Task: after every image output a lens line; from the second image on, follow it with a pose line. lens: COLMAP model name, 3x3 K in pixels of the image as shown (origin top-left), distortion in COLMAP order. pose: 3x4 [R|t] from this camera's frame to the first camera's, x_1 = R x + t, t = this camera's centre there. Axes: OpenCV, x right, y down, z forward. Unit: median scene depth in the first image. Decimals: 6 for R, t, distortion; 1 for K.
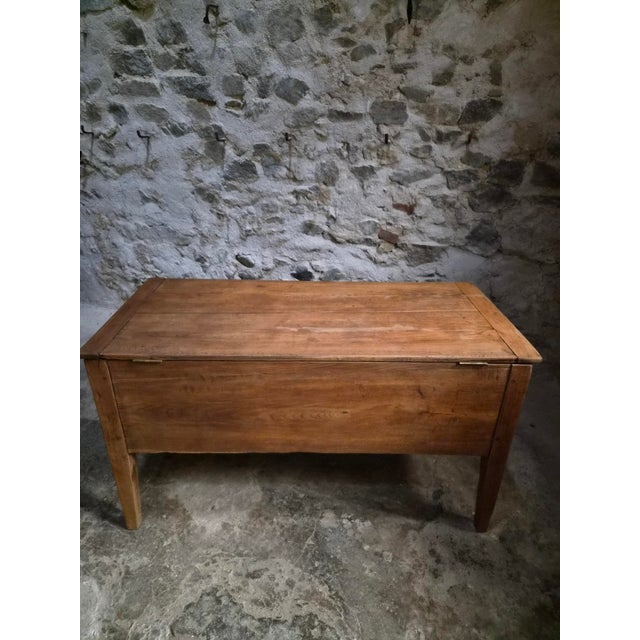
lens RADIAL K [[432.9, 0, 324.6], [0, 432.9, 319.5], [0, 0, 1]] dist [0.062363, -0.048756]
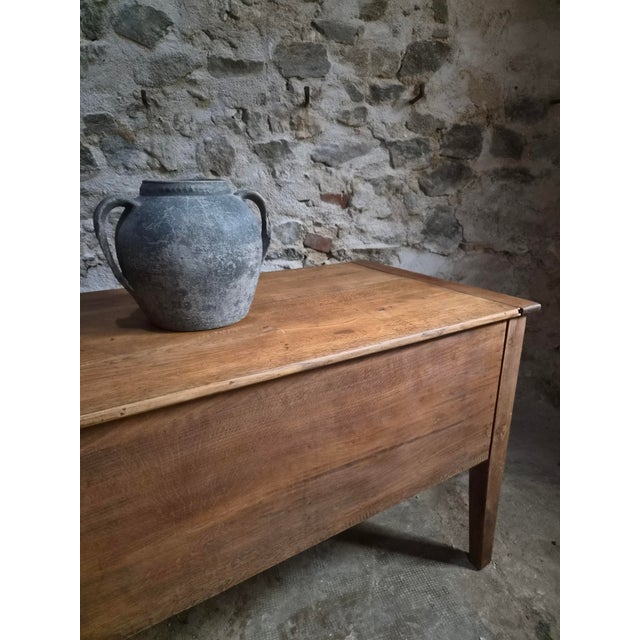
lens RADIAL K [[432.9, 0, 320.0], [0, 432.9, 319.8], [0, 0, 1]] dist [0.062363, -0.048756]
pose [[0.924303, -0.142003, 0.354259, -0.121510], [0.187798, 0.977281, -0.098248, 0.000630], [-0.332259, 0.157340, 0.929972, 0.381678]]
